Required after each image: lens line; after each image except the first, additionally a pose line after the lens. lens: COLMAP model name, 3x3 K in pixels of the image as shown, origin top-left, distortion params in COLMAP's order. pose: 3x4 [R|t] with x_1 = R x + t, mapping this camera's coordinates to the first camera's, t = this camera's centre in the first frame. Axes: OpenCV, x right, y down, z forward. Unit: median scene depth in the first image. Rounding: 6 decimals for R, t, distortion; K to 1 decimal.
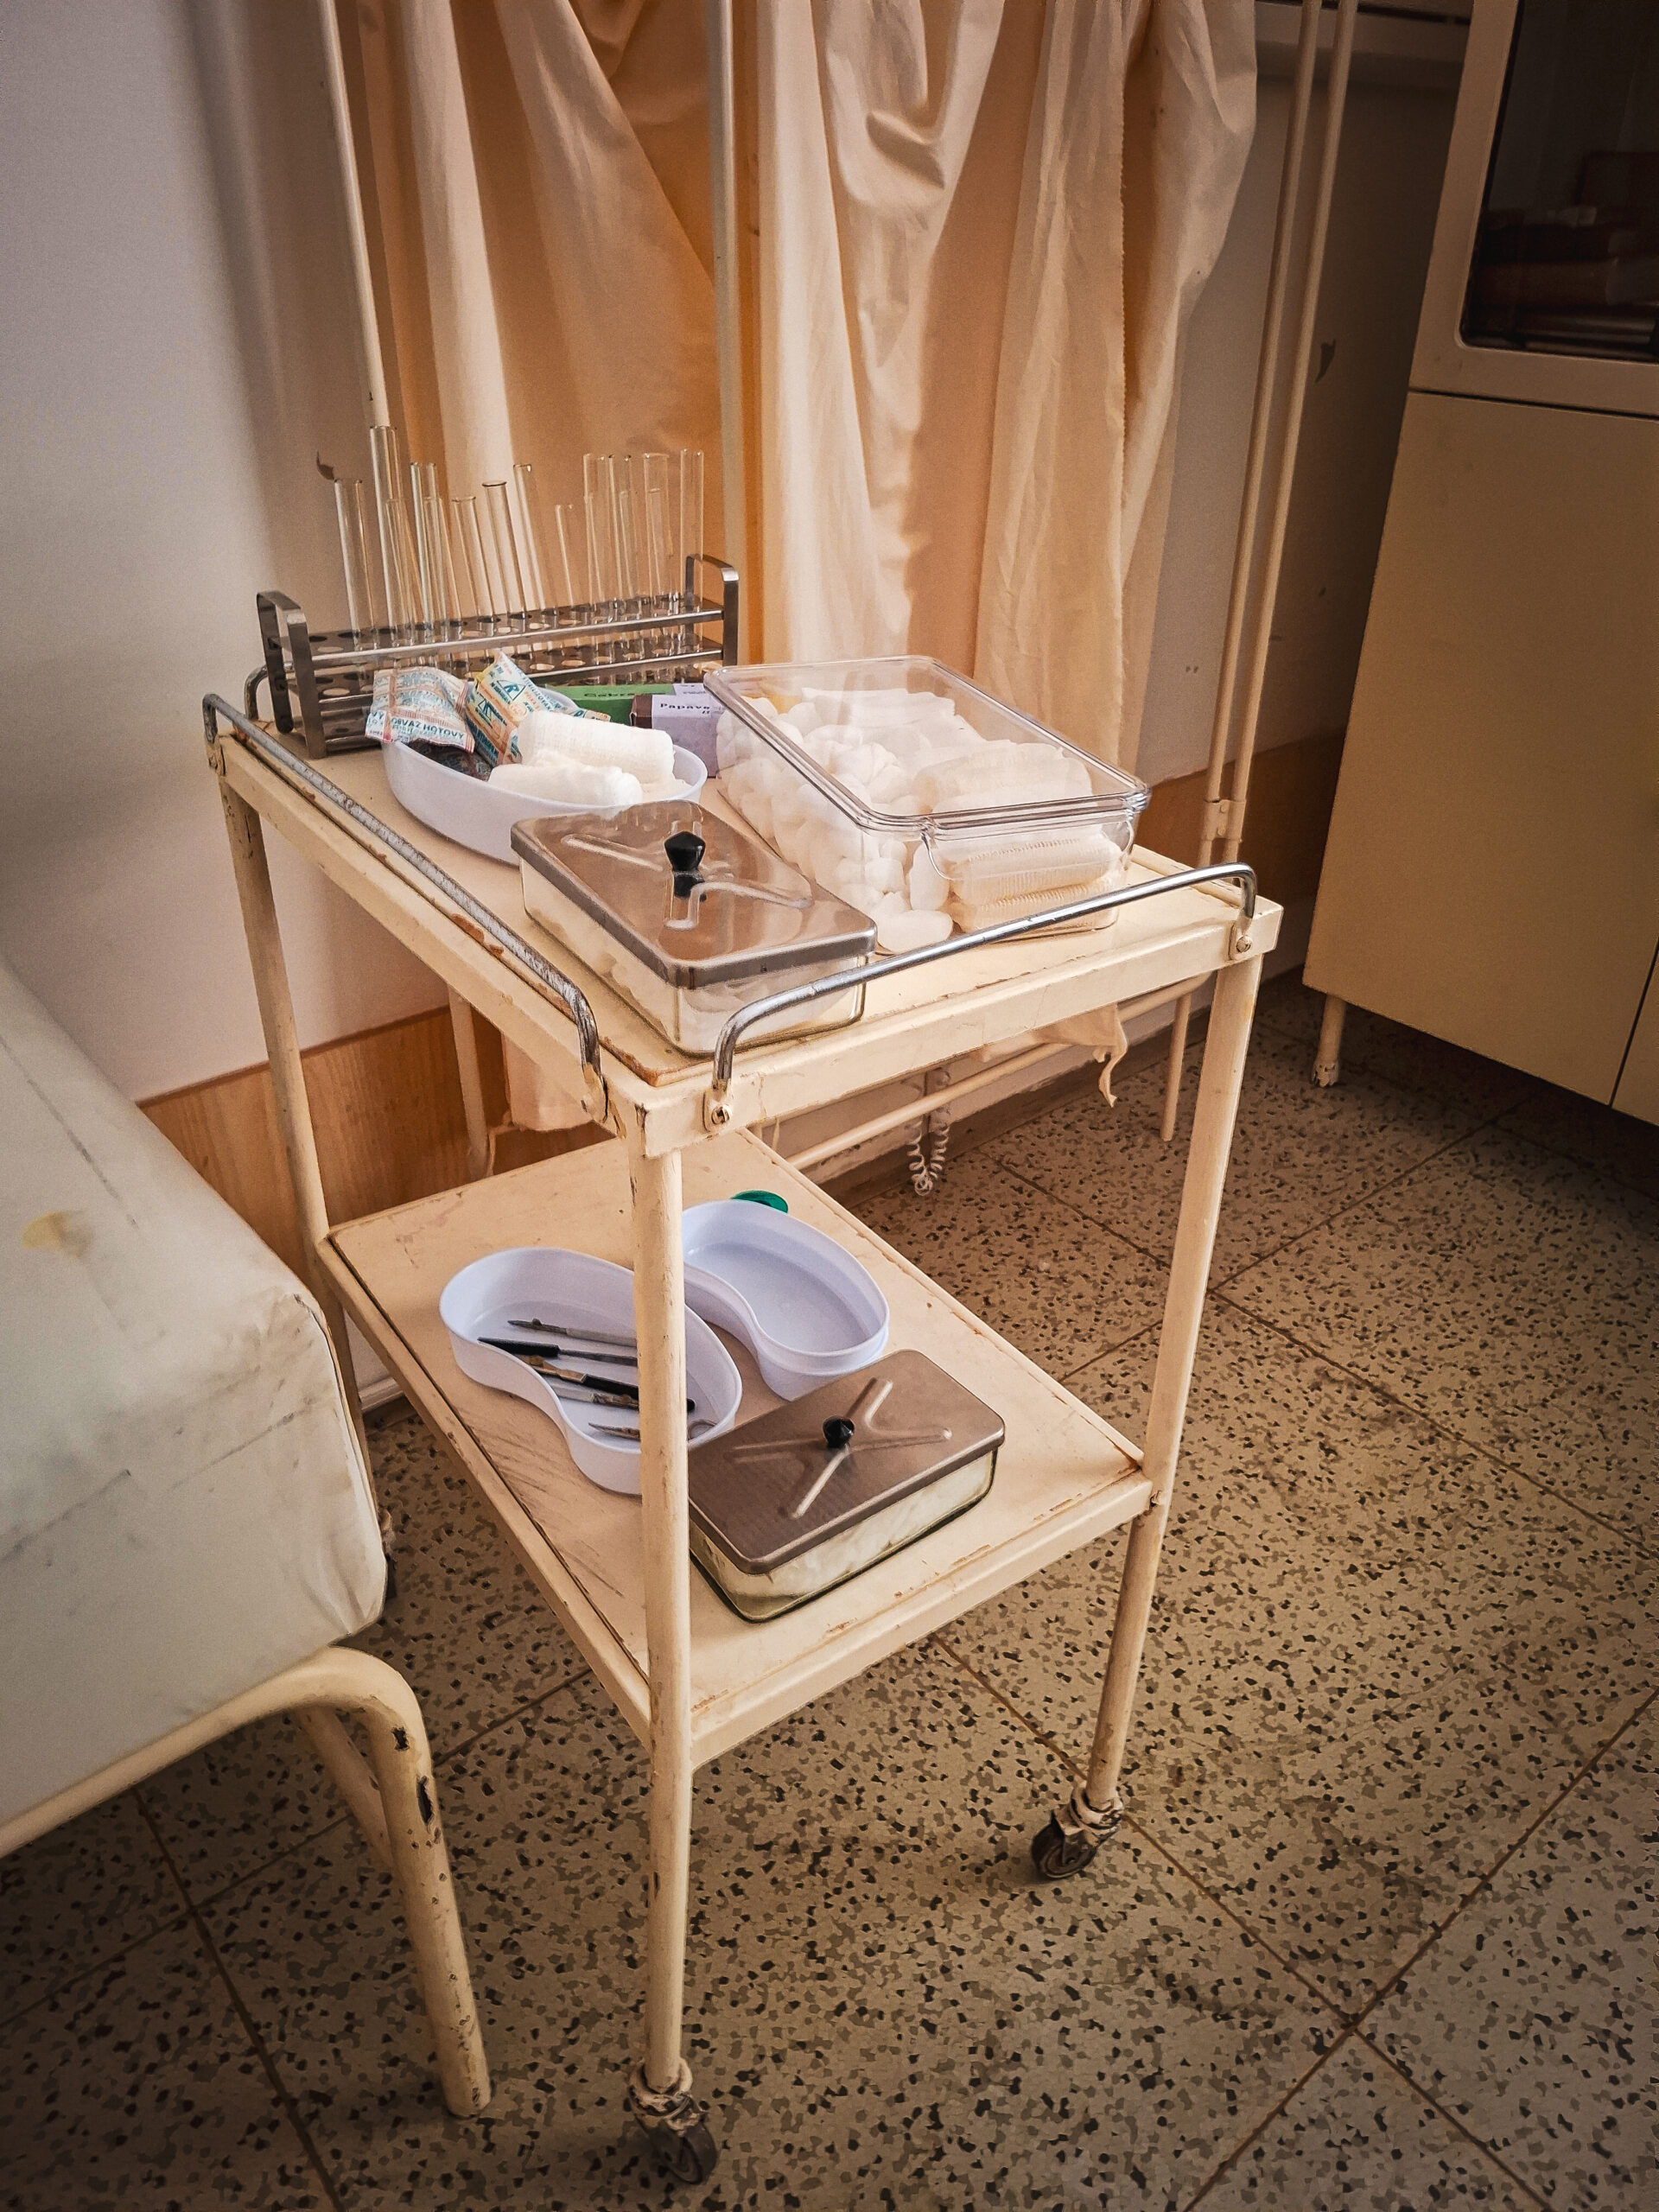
lens RADIAL K [[1555.1, 0, 843.3], [0, 1555.1, 1107.1], [0, 0, 1]] dist [0.055254, -0.050084]
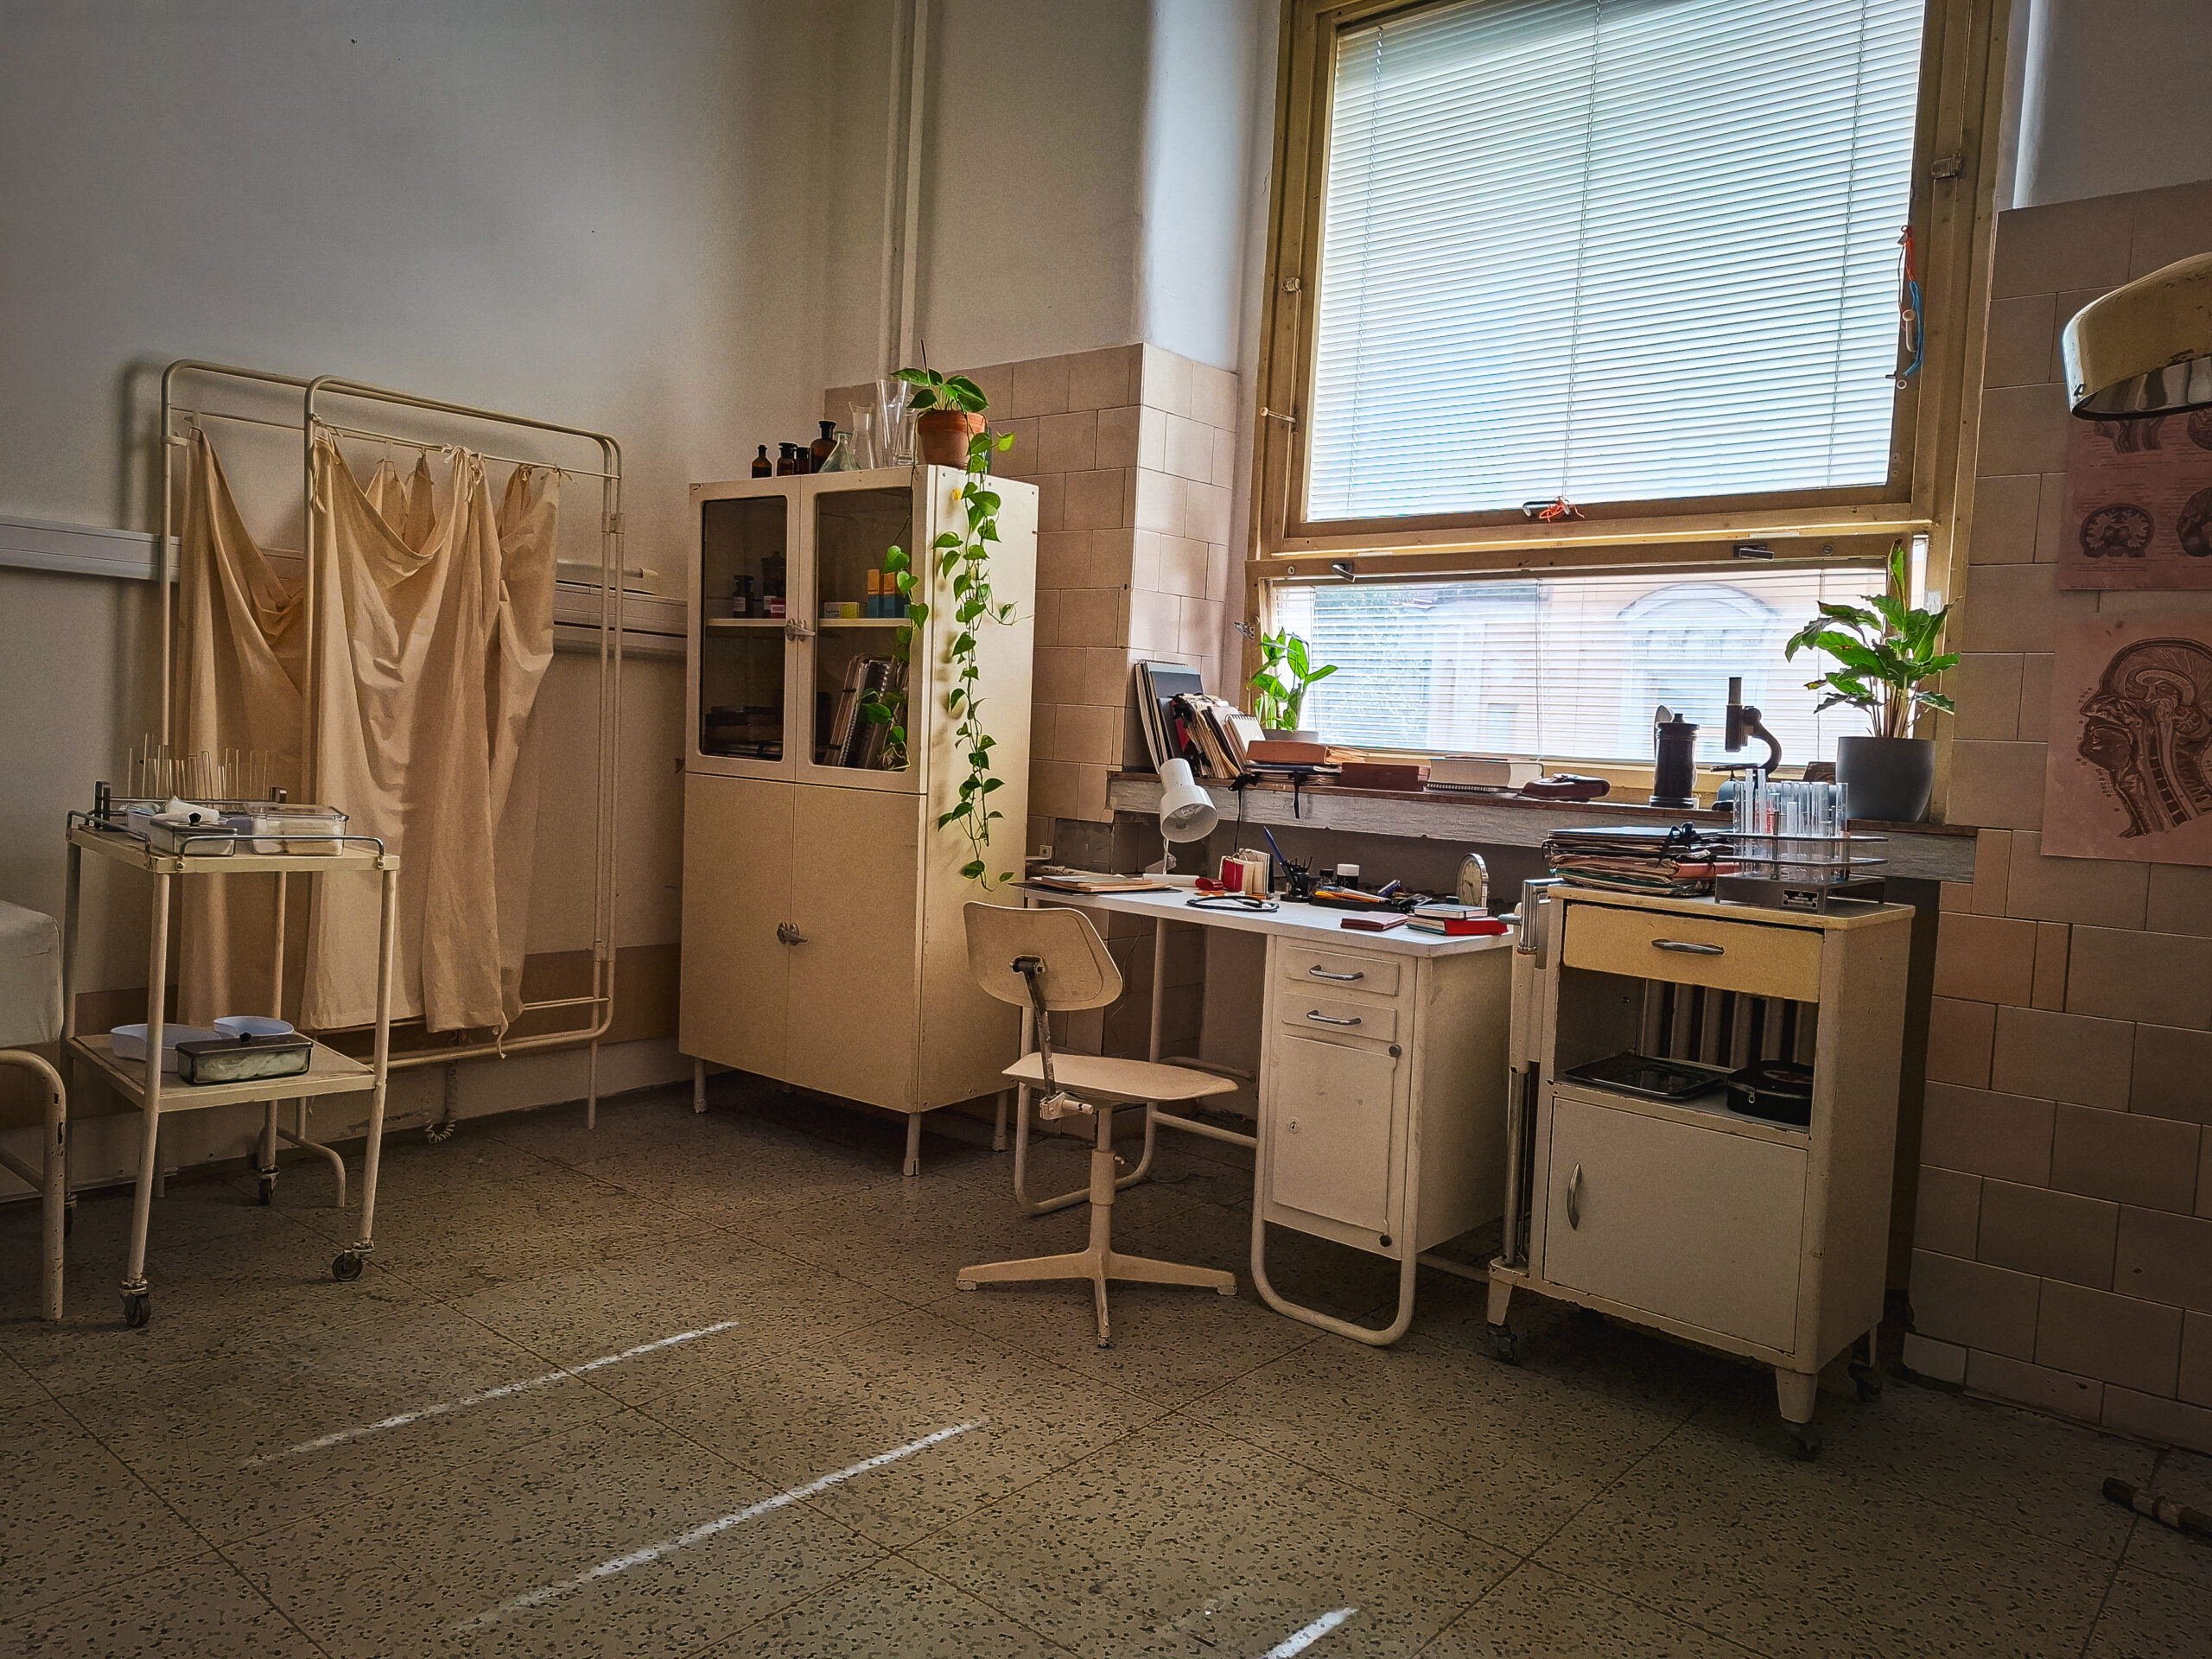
lens RADIAL K [[1551.1, 0, 1113.8], [0, 1551.1, 821.4], [0, 0, 1]] dist [0.121393, -0.161159]
pose [[0.982806, 0.025579, 0.182862, 0.836456], [0.059599, 0.893402, -0.445288, 1.008840], [-0.174759, 0.448530, 0.876516, -1.644825]]
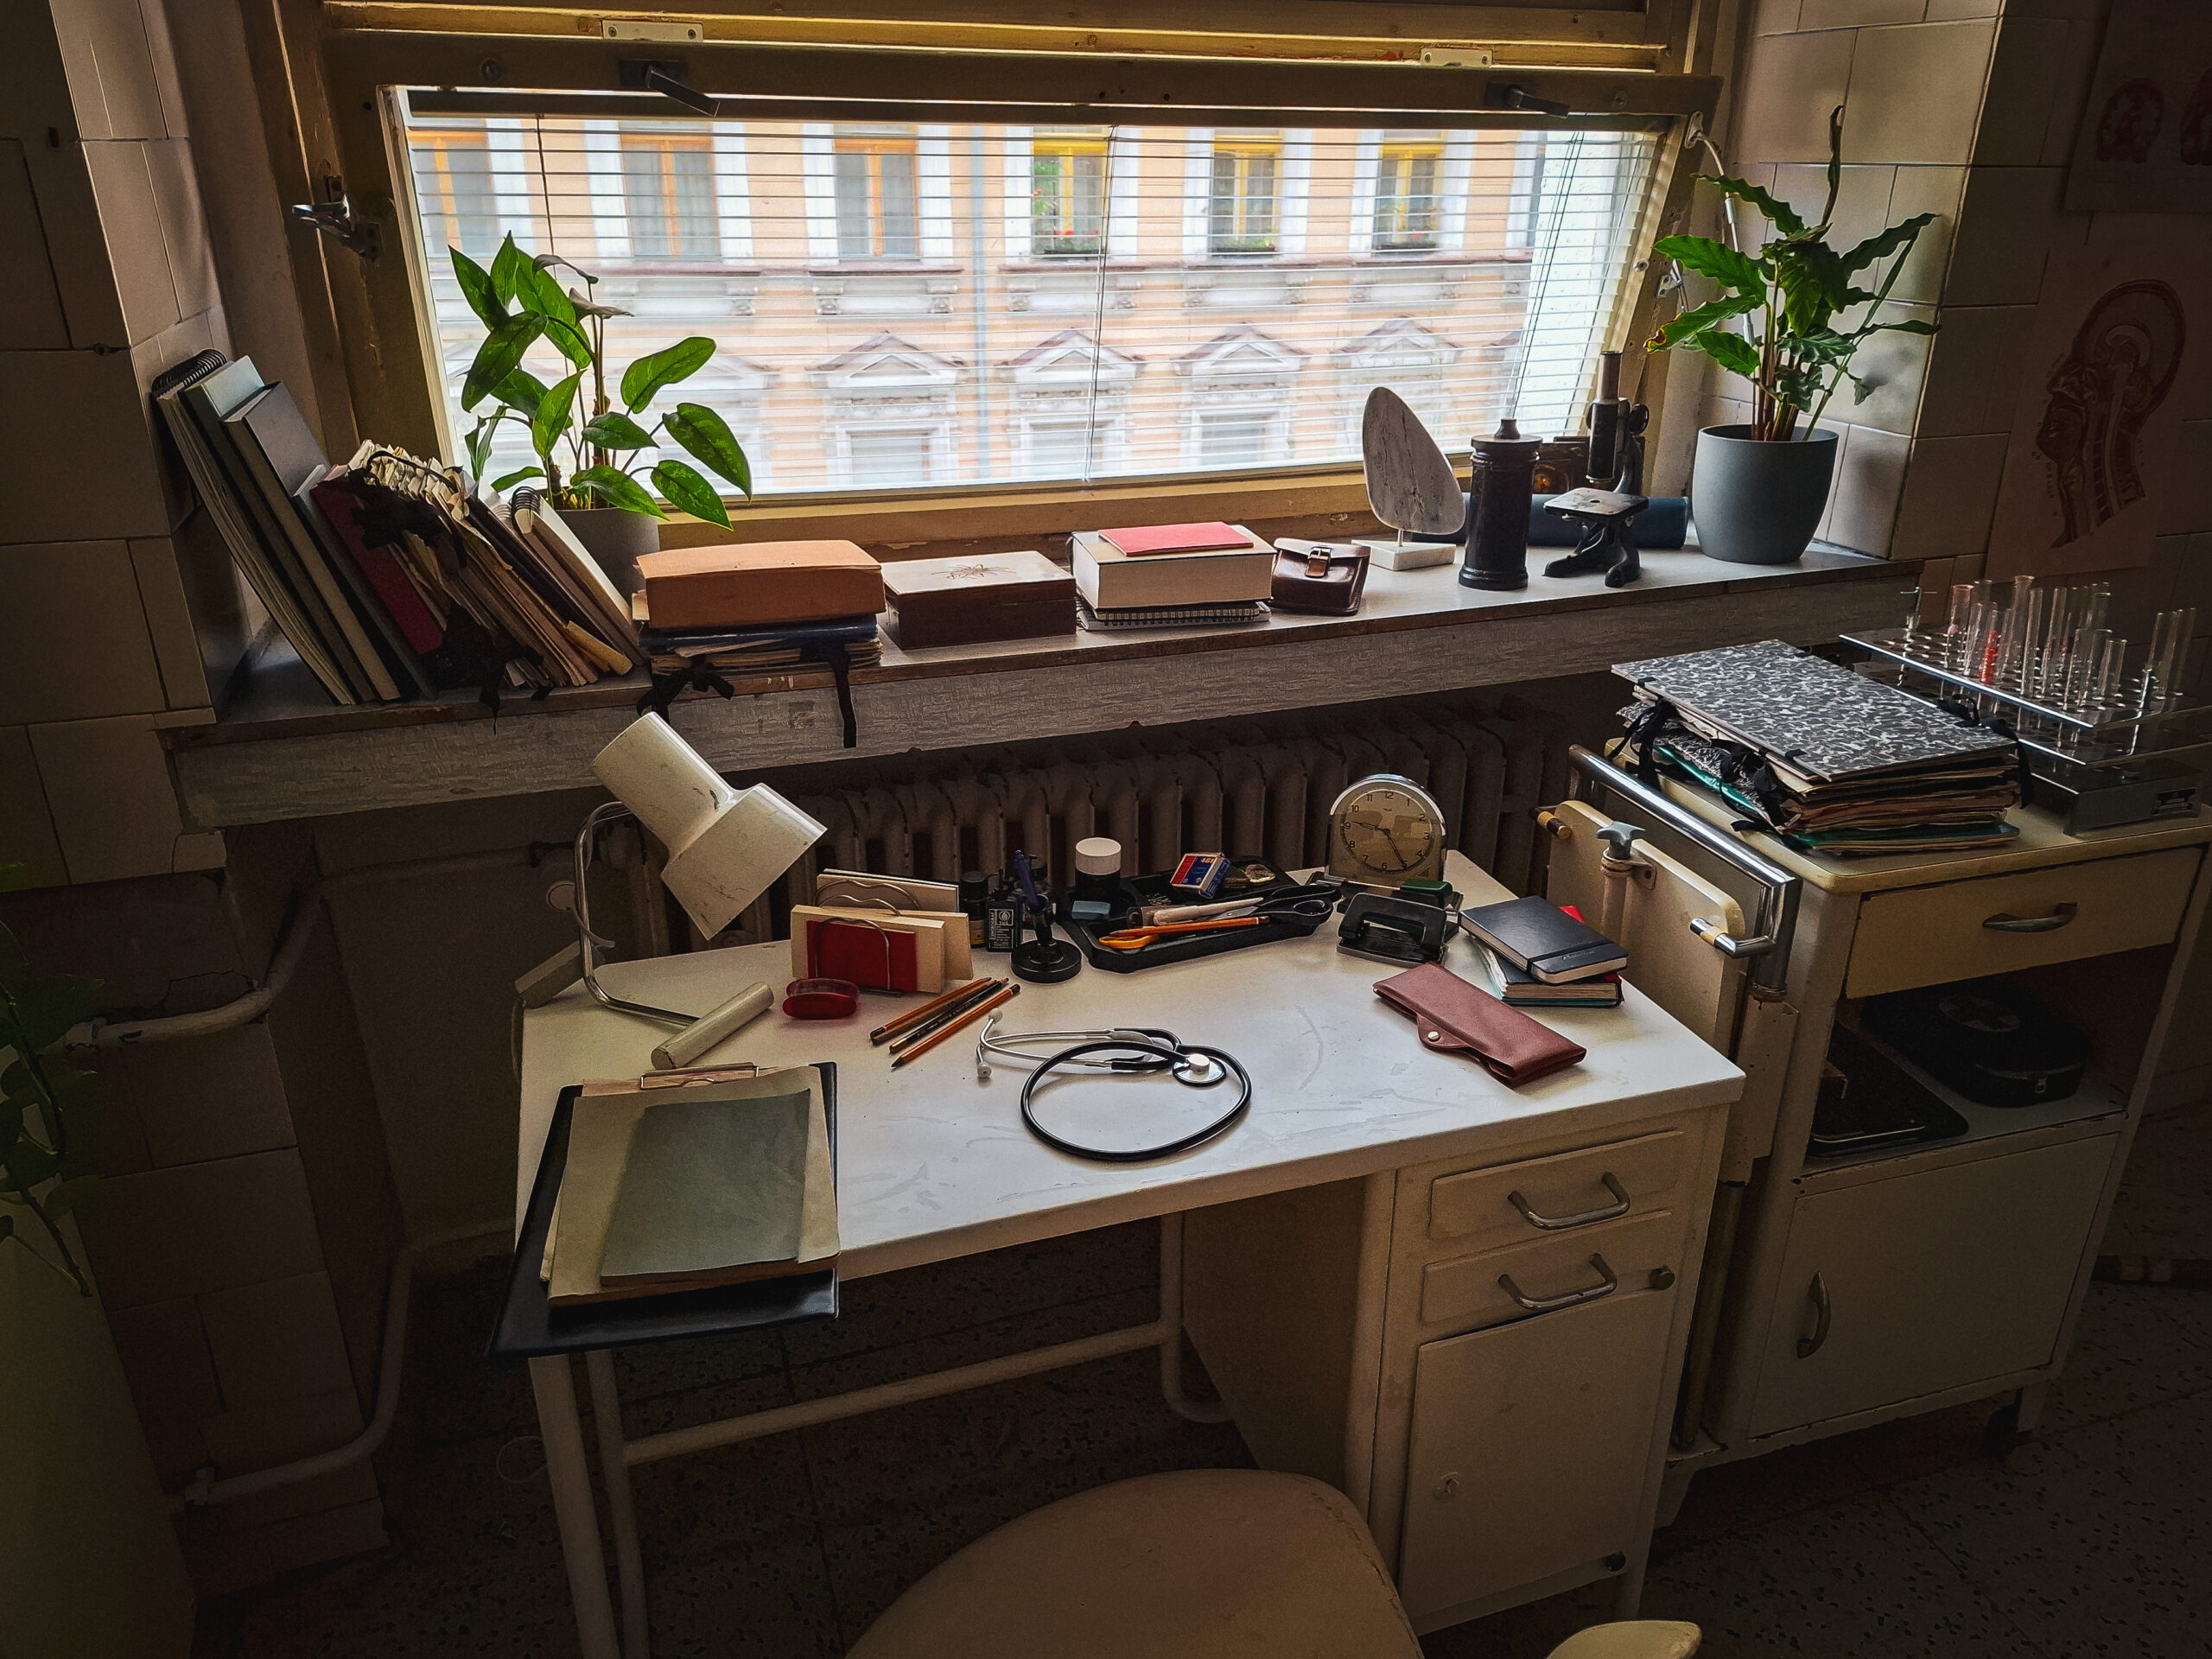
lens RADIAL K [[1555.7, 0, 1143.1], [0, 1555.7, 837.0], [0, 0, 1]] dist [0.052627, -0.045723]
pose [[0.348515, -0.384006, 0.855030, 0.677715], [0.467900, 0.861708, 0.196287, -0.388091], [-0.812162, 0.331660, 0.479995, 0.120954]]
